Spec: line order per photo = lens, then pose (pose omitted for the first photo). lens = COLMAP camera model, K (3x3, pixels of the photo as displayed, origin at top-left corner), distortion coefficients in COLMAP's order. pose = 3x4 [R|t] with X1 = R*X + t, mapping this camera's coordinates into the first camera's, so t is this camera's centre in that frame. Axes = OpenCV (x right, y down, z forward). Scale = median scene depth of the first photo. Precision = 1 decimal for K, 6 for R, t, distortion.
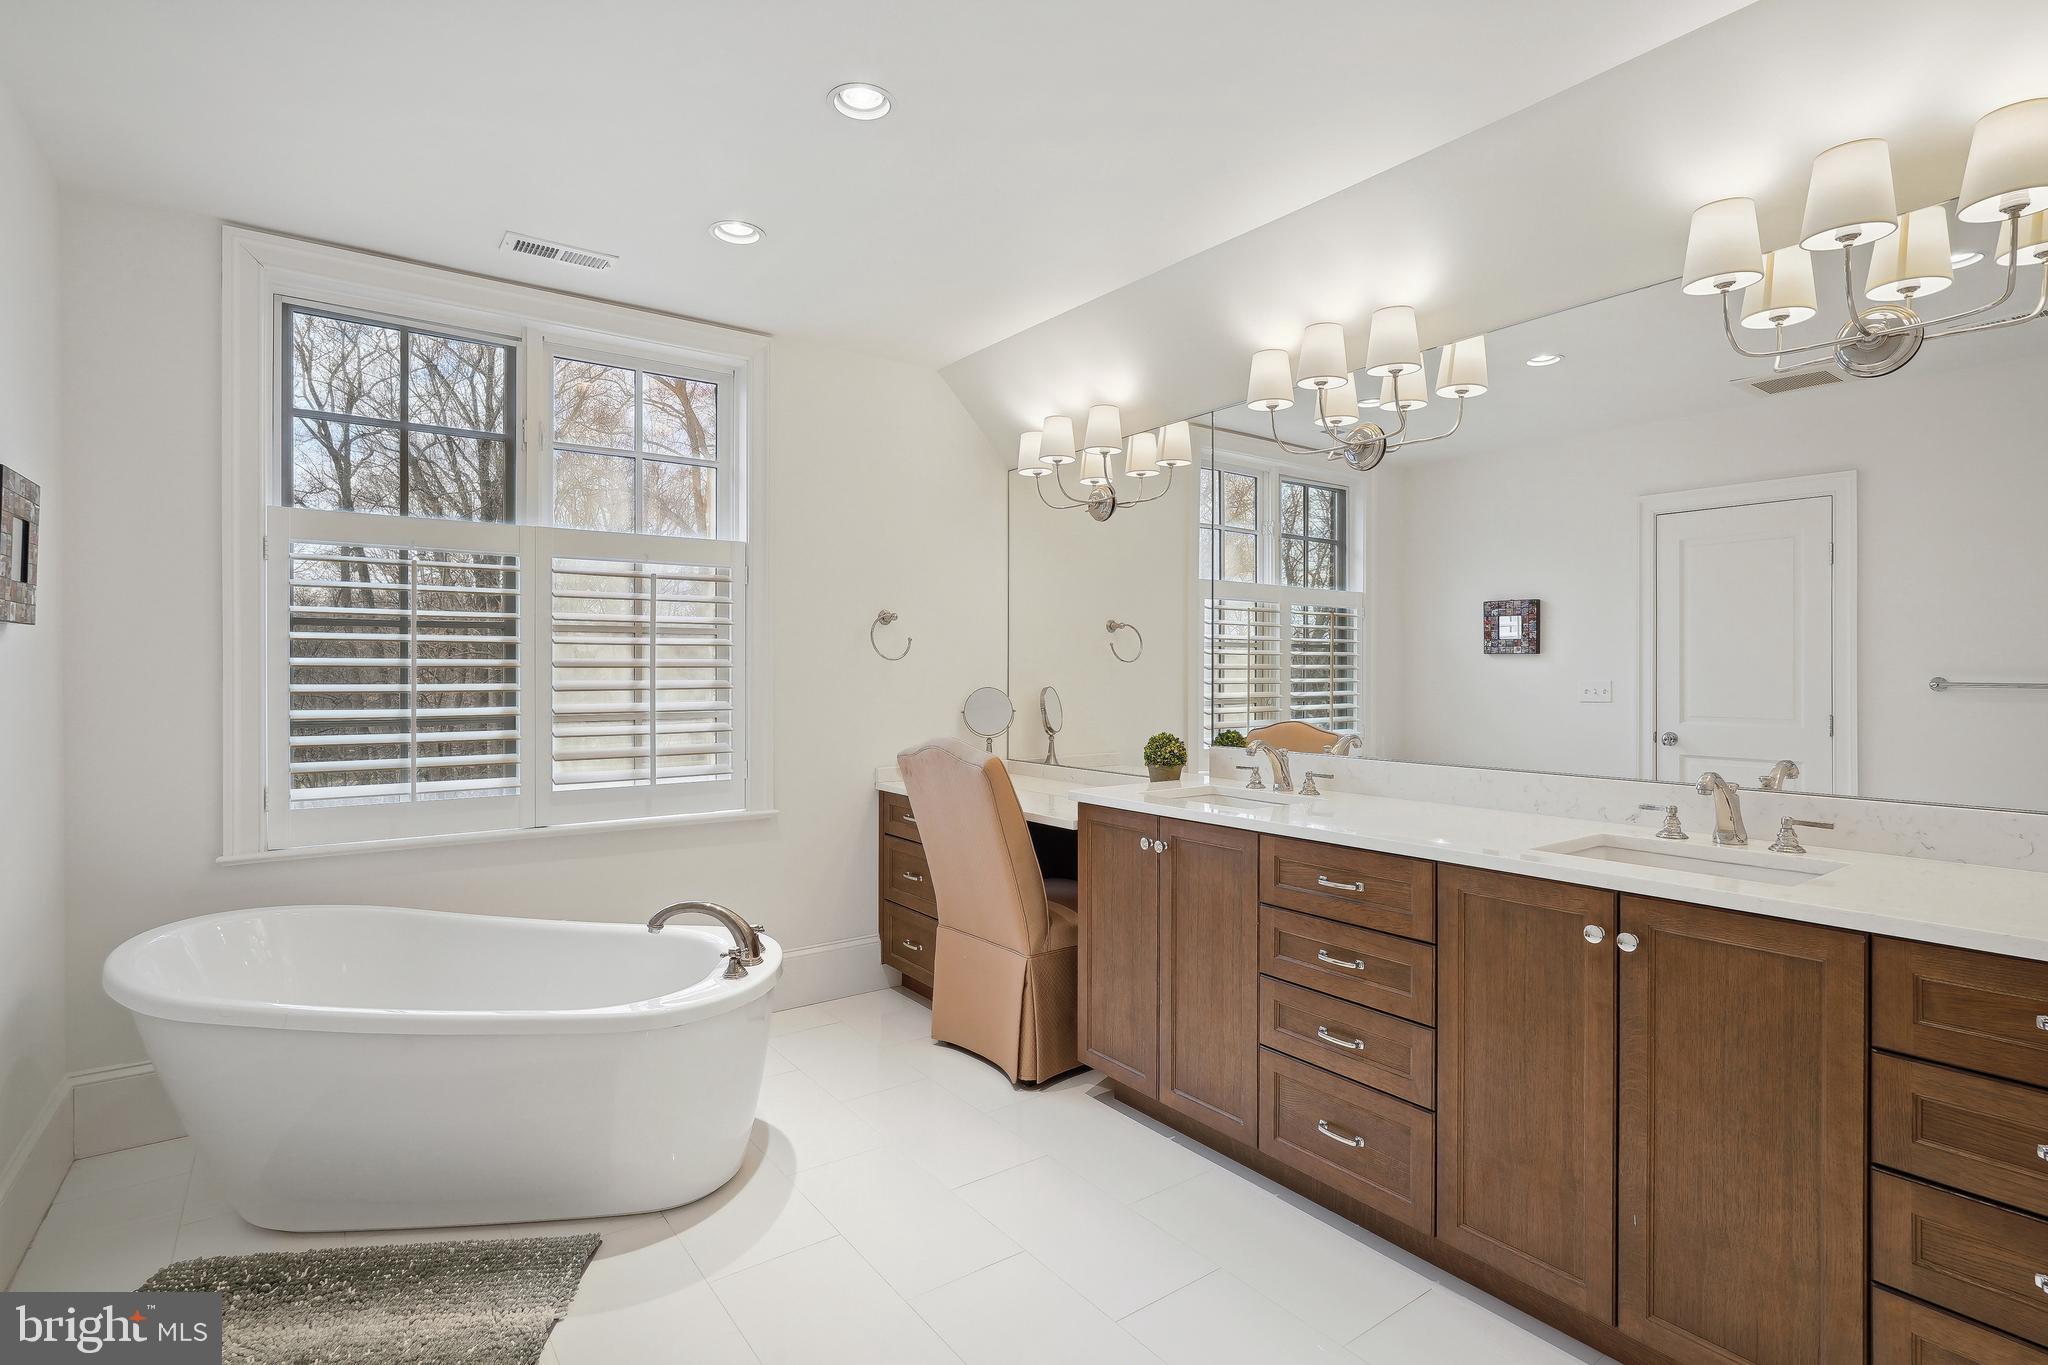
lens RADIAL K [[977.1, 0, 1020.8], [0, 977.1, 681.3], [0, 0, 1]] dist [0.002741, 0.000215]
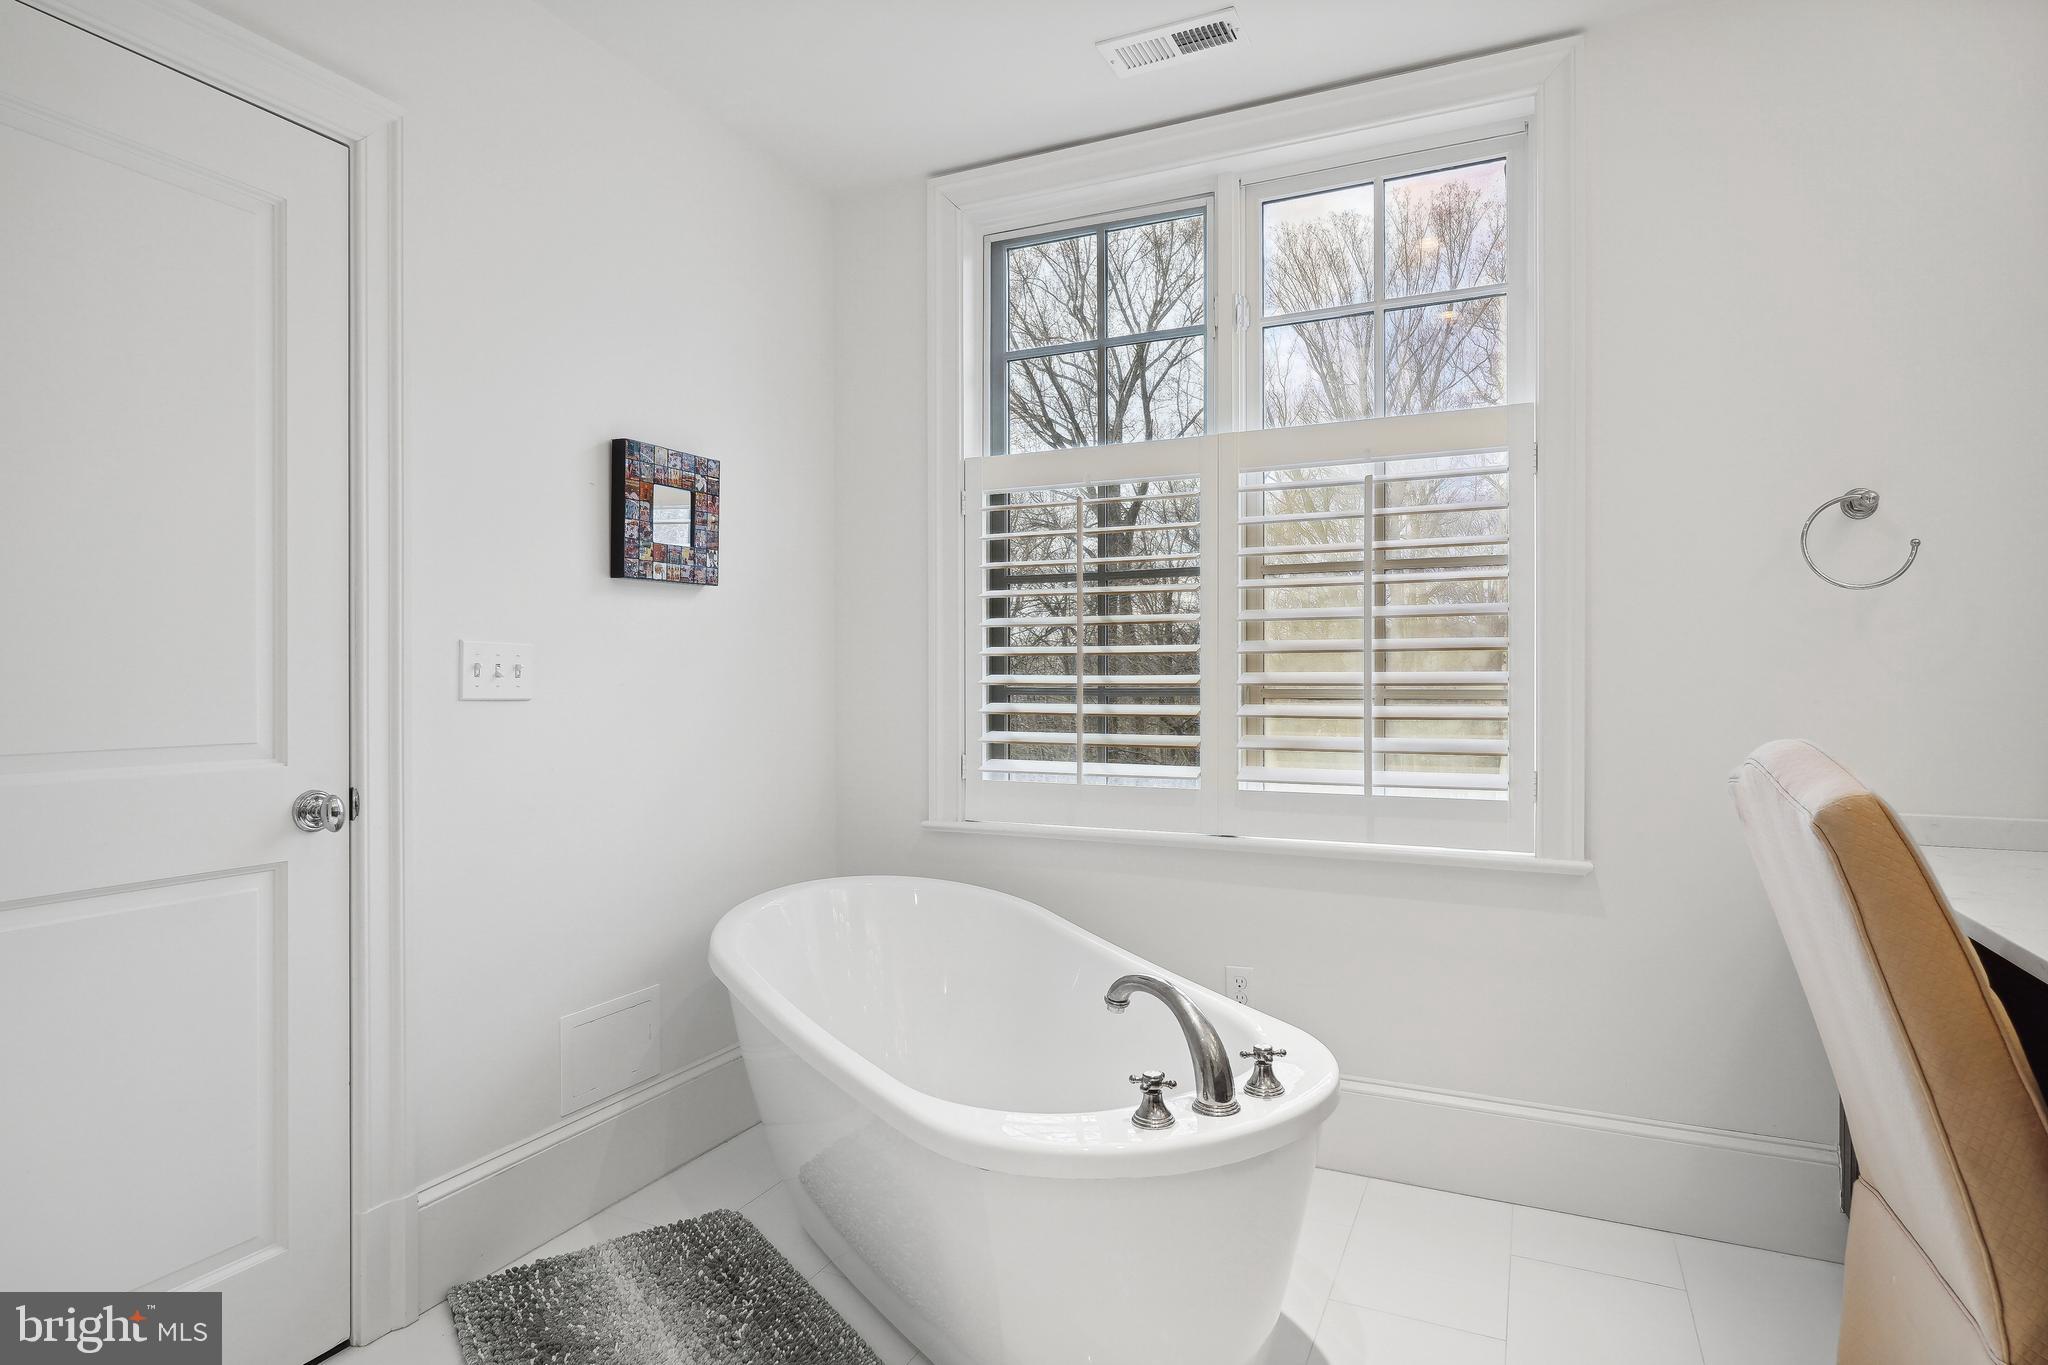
lens RADIAL K [[1128.0, 0, 1023.7], [0, 1128.0, 679.1], [0, 0, 1]] dist [0.002914, 0.000603]
pose [[0.489372, 0.003410, -0.872068, 0.199475], [-0.004410, 0.999989, 0.001435, 0.031127], [0.872064, 0.003144, 0.489382, 0.482525]]
